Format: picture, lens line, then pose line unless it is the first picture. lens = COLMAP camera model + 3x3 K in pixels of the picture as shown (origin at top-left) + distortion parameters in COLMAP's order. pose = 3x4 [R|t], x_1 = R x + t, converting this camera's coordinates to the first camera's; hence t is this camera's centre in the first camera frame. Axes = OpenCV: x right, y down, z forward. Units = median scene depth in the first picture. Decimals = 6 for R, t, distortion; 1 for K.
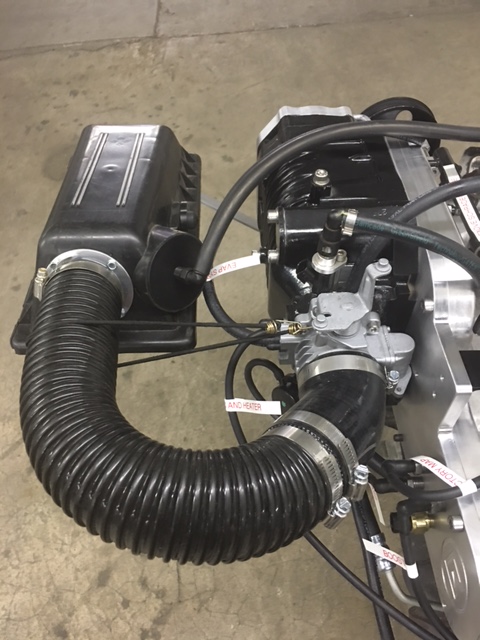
lens RADIAL K [[541.4, 0, 240.0], [0, 541.4, 320.0], [0, 0, 1]] dist [0.005763, 0.003296]
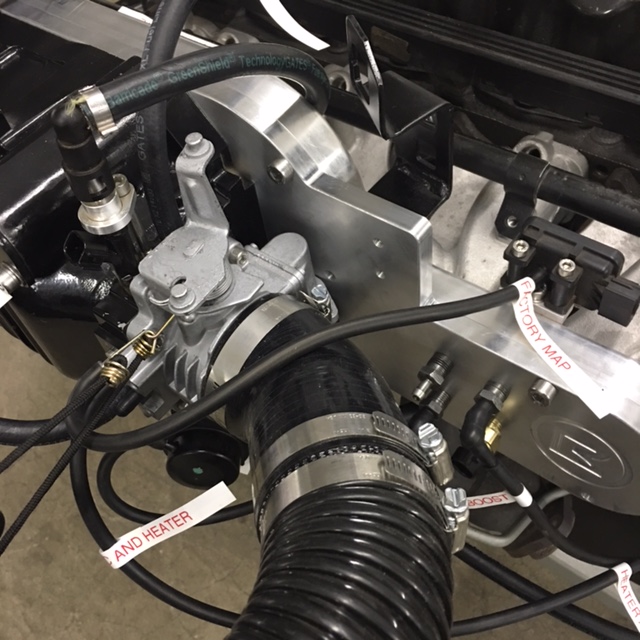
lens RADIAL K [[710.7, 0, 320.8], [0, 710.7, 305.4], [0, 0, 1]] dist [0.048064, 0.000000]
pose [[0.616977, -0.641204, 0.456287, -0.087631], [0.654323, 0.740100, 0.155282, -0.009892], [-0.437265, 0.202754, 0.876179, 0.316227]]
